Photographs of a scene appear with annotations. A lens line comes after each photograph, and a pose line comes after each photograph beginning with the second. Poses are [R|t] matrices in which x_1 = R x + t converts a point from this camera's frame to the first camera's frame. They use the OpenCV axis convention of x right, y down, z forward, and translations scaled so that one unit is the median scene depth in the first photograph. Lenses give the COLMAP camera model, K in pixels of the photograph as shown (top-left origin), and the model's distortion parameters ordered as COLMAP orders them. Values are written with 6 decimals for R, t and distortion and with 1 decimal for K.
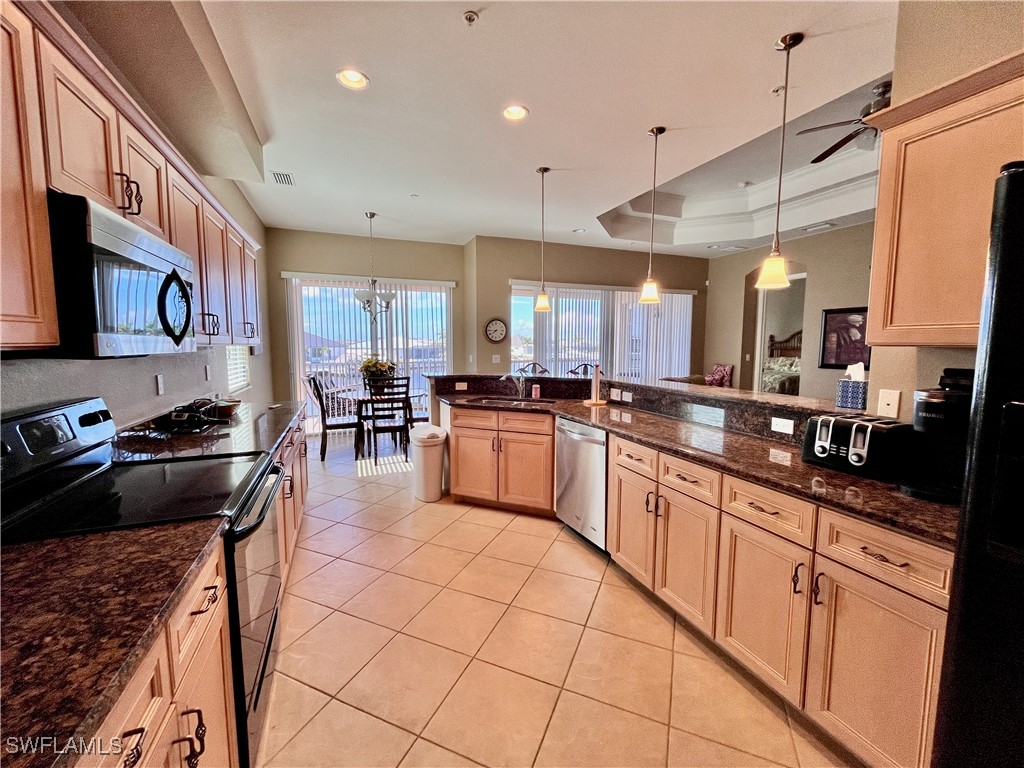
lens RADIAL K [[417.0, 0, 512.3], [0, 417.0, 379.4], [0, 0, 1]] dist [-0.004099, -0.001750]
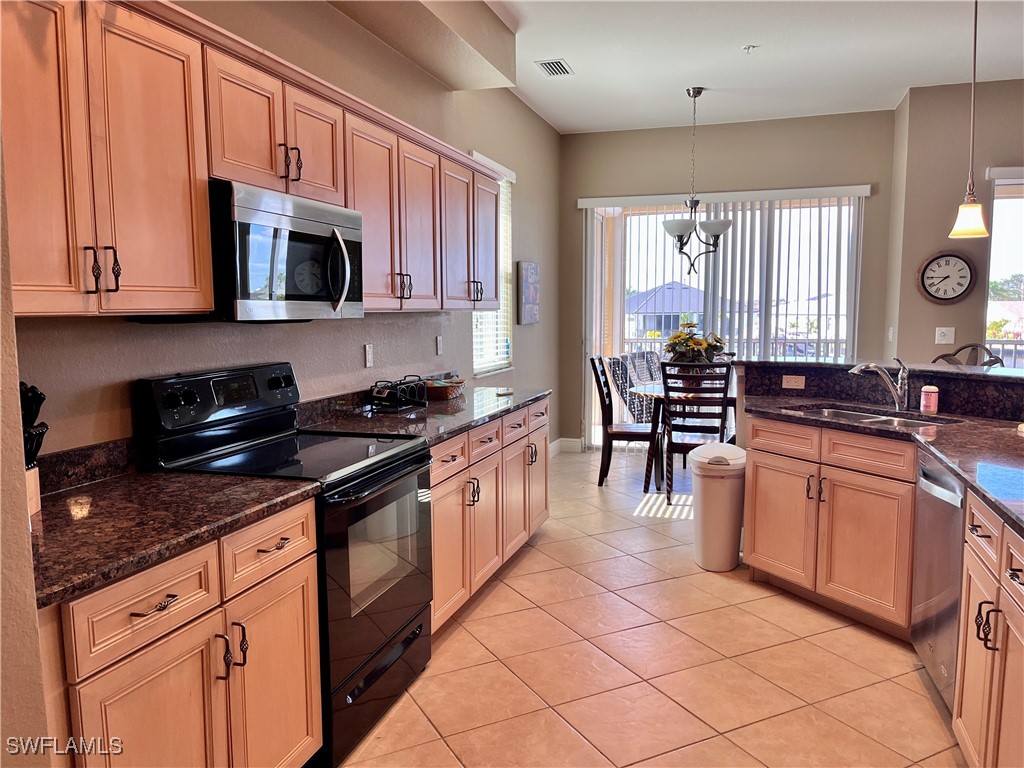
lens RADIAL K [[777.7, 0, 510.8], [0, 777.7, 386.8], [0, 0, 1]] dist [0.024356, -0.011378]
pose [[0.771226, 0.057569, -0.633953, 0.272201], [-0.046713, 0.998335, 0.033830, 0.005477], [0.634846, 0.003523, 0.772631, -0.050133]]
